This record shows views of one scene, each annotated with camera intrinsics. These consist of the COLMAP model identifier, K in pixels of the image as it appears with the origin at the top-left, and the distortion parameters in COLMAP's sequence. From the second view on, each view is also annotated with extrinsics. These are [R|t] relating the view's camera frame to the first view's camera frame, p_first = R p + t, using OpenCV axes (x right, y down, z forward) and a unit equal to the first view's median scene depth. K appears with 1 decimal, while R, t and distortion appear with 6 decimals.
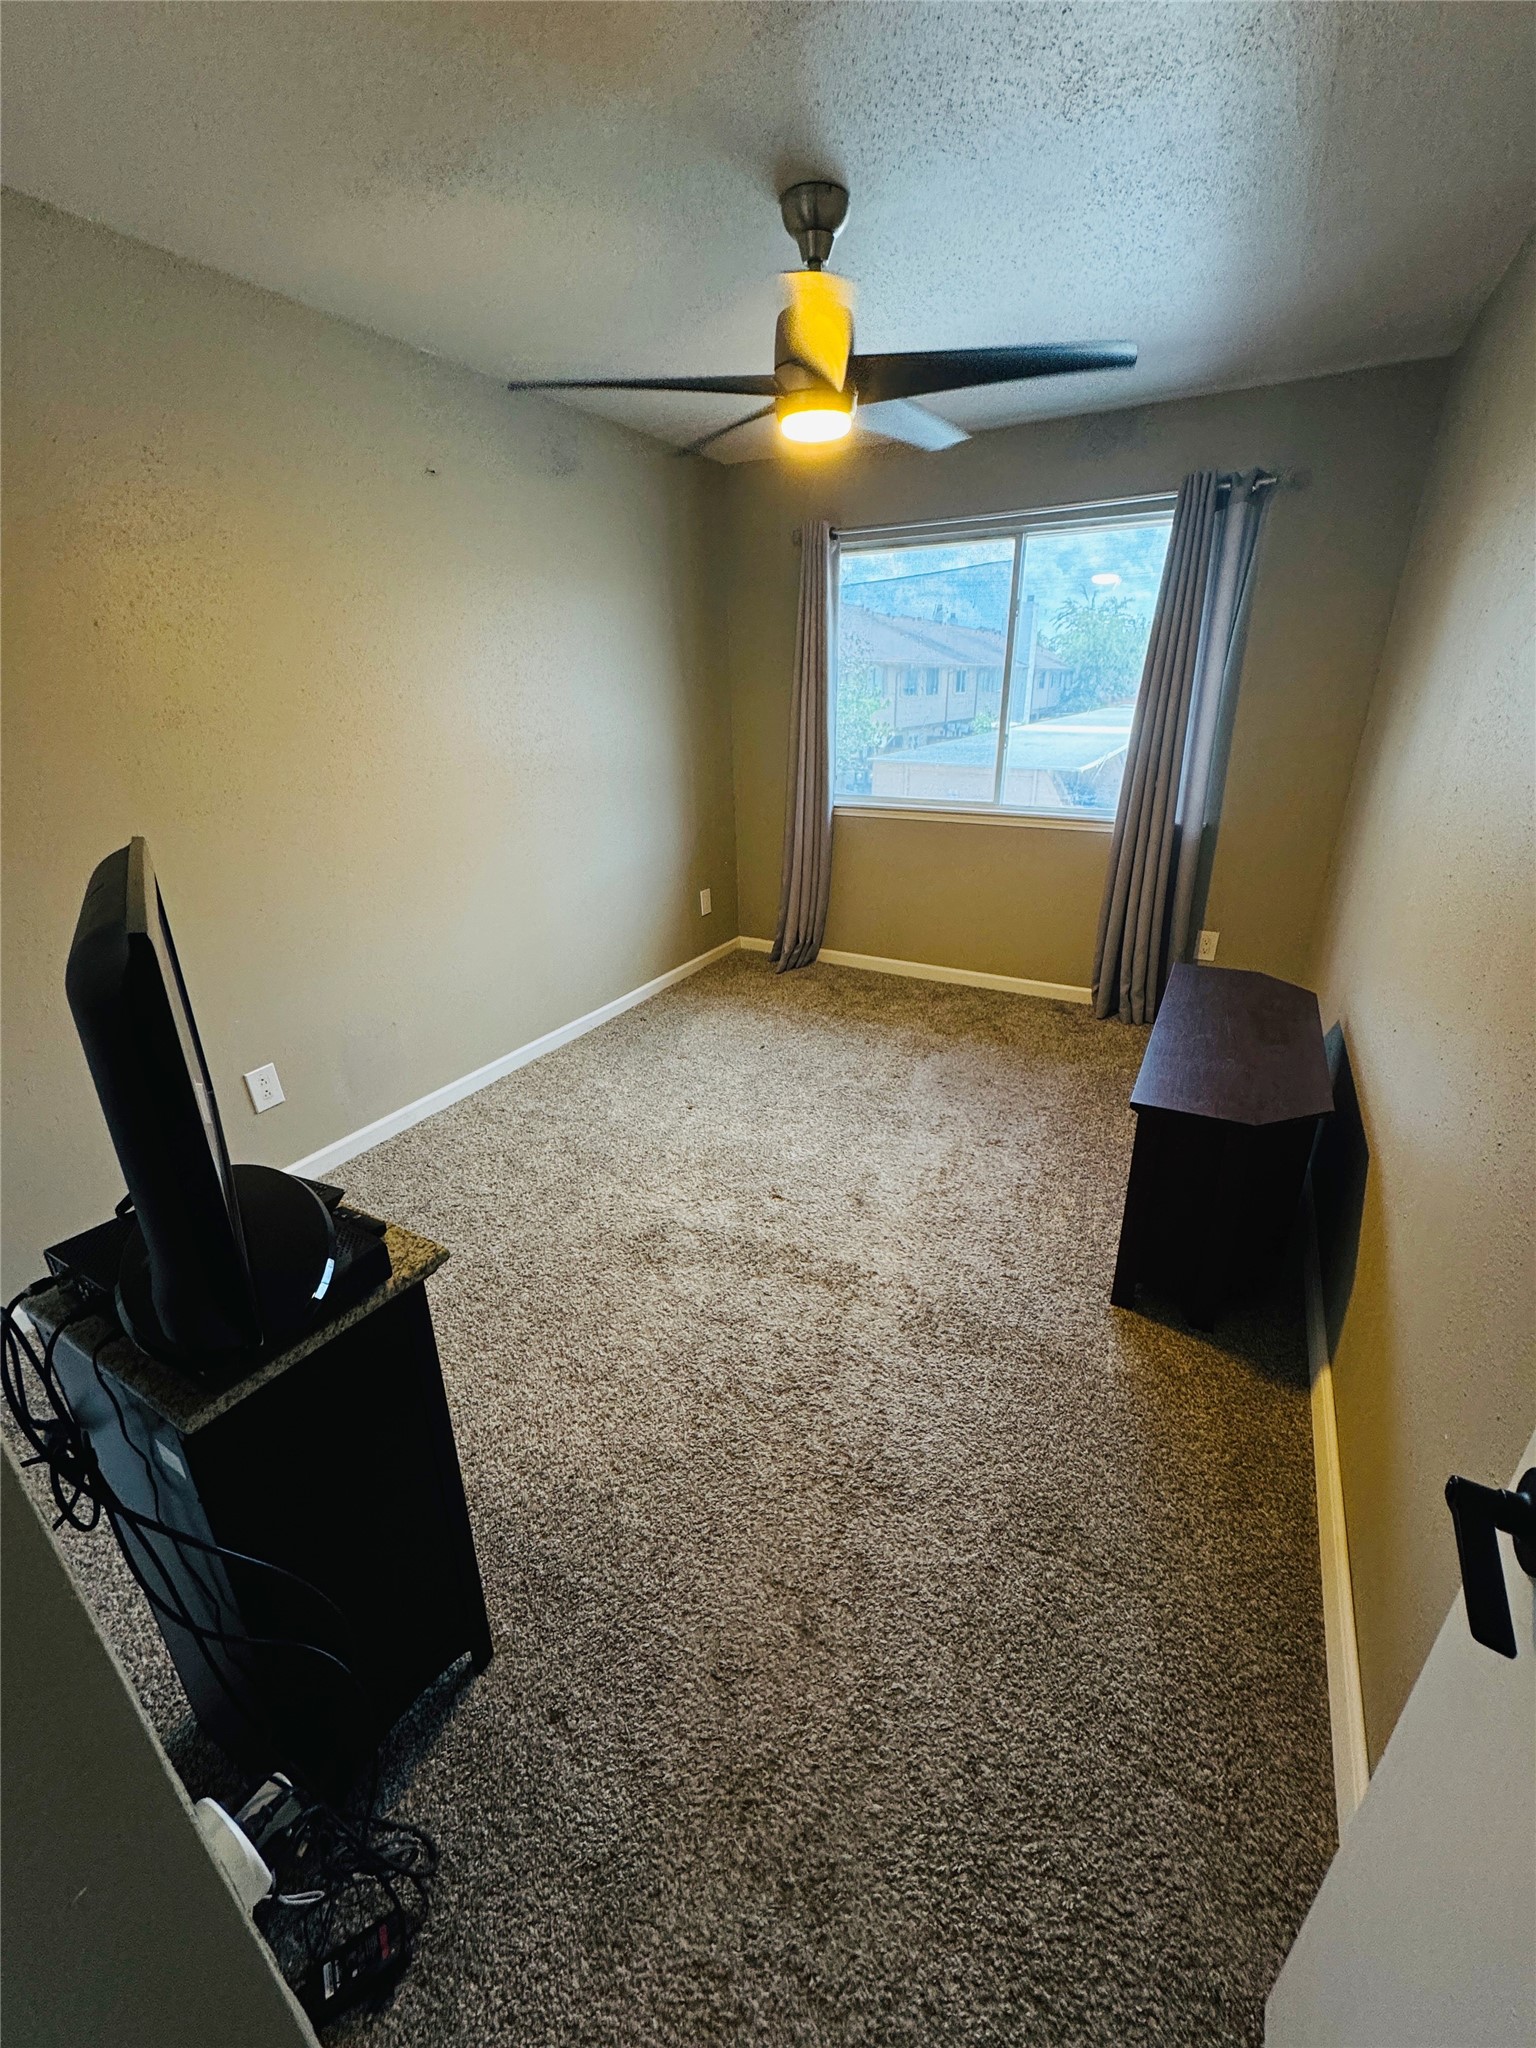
lens RADIAL K [[819.5, 0, 768.0], [0, 819.5, 1024.0], [0, 0, 1]] dist [-0.002477, 0.000350]
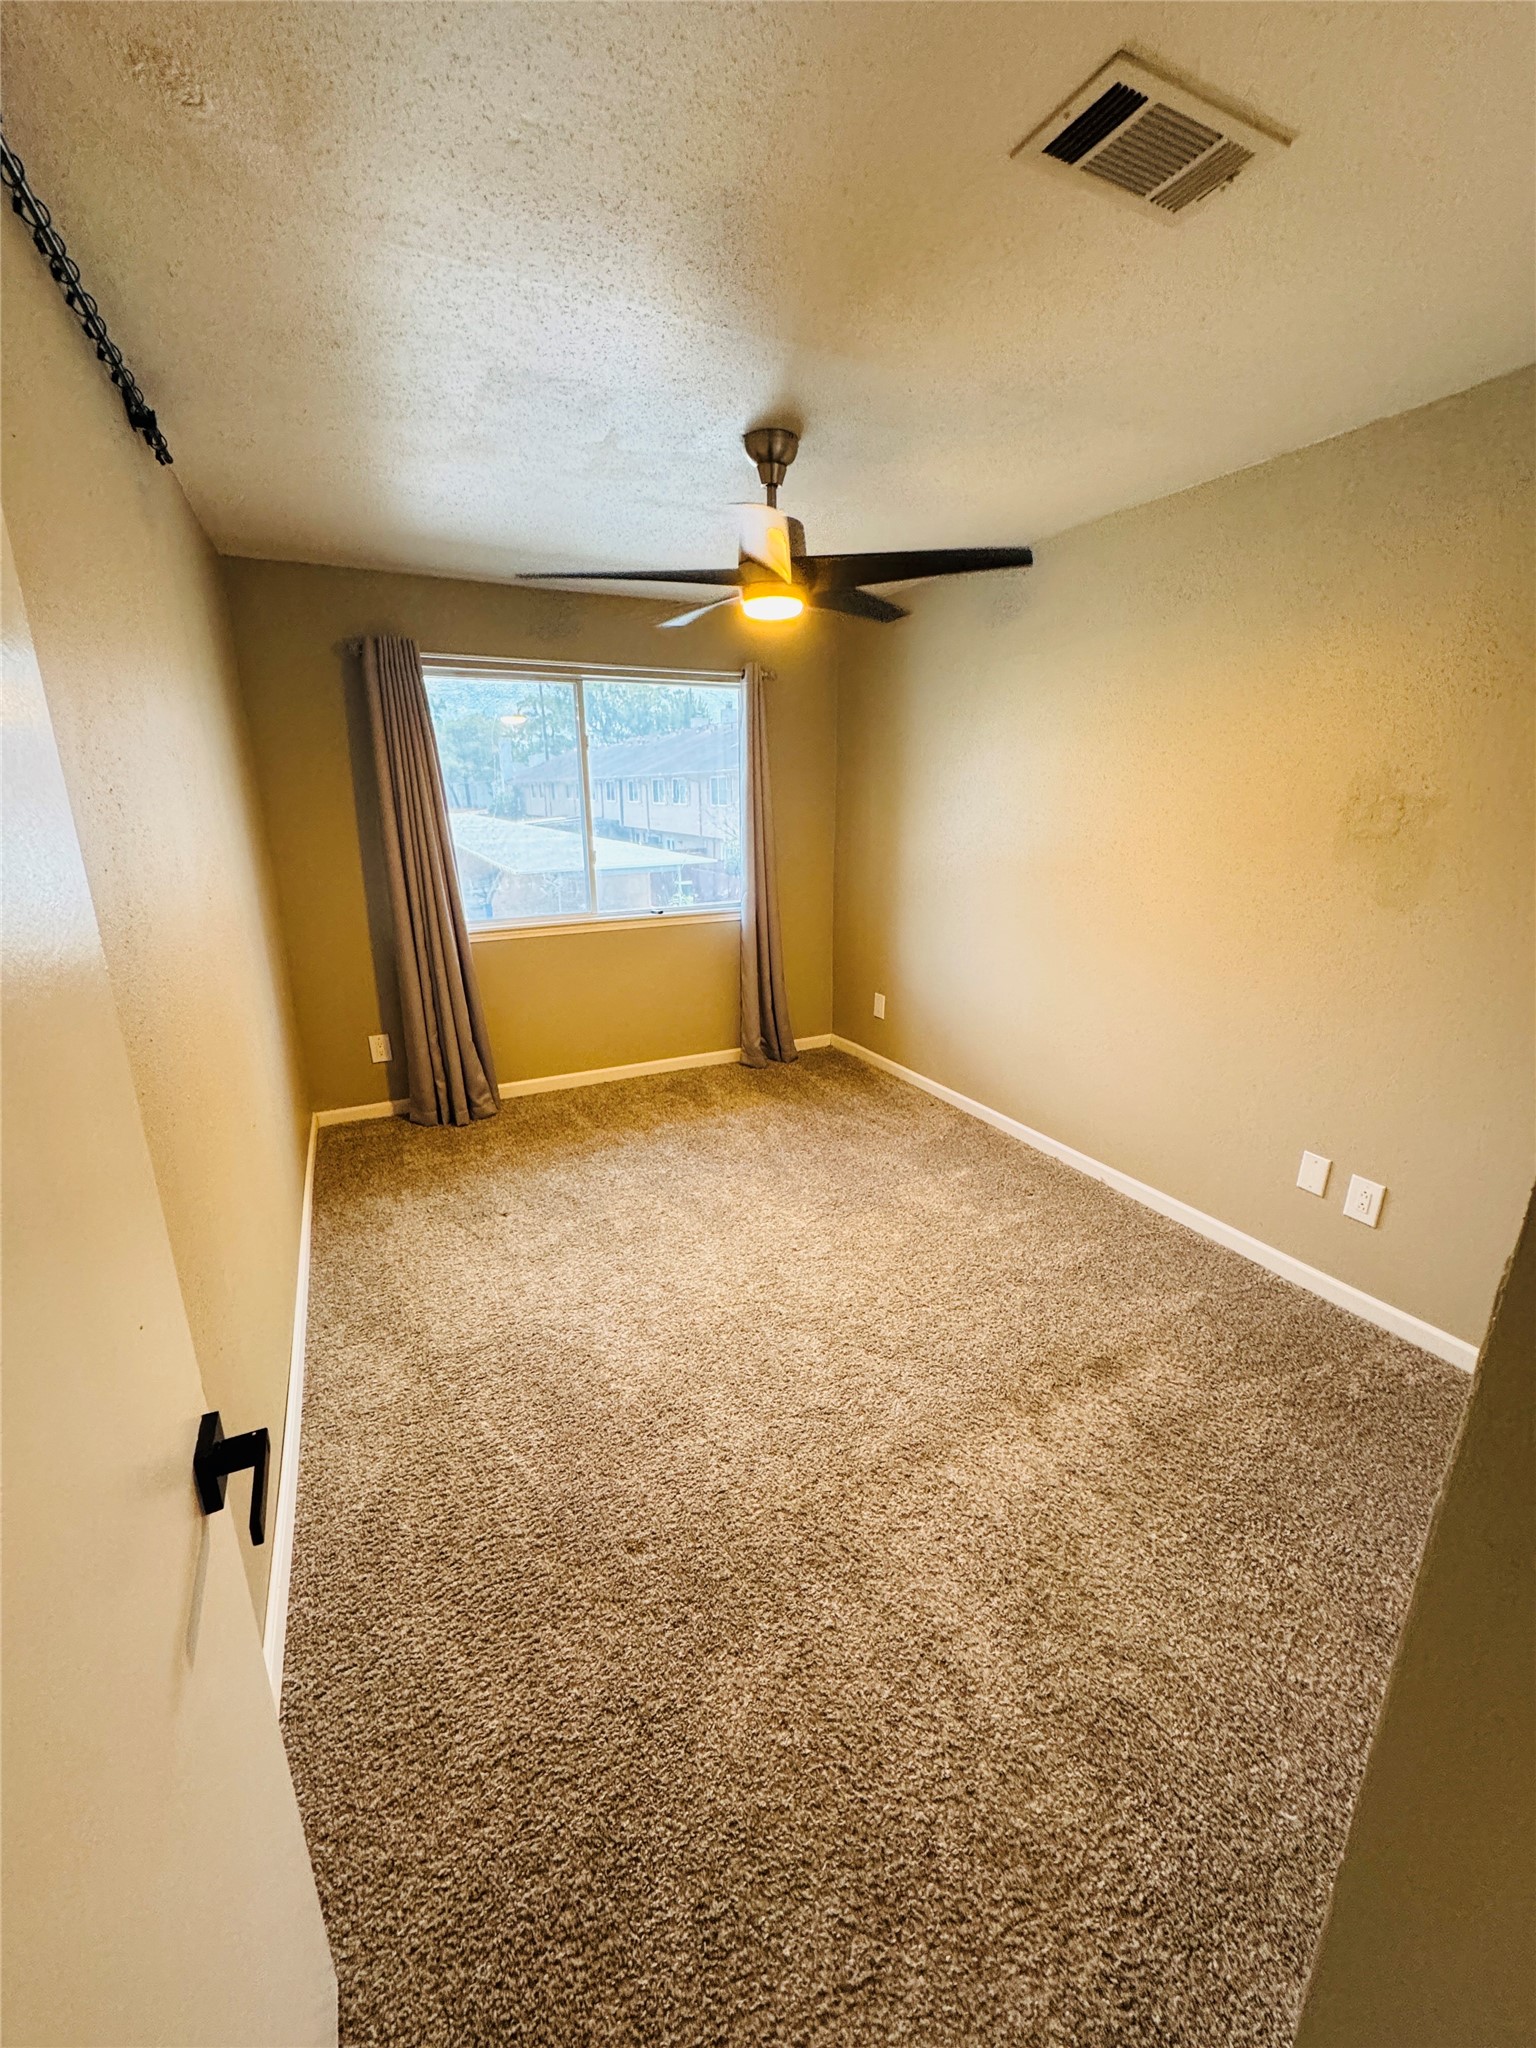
lens RADIAL K [[819.5, 0, 768.0], [0, 819.5, 1024.0], [0, 0, 1]] dist [-0.002477, 0.000350]
pose [[0.550540, -0.215837, 0.806424, -0.548976], [0.313619, 0.948714, 0.039815, -0.109690], [-0.773660, 0.230990, 0.589995, 0.236667]]
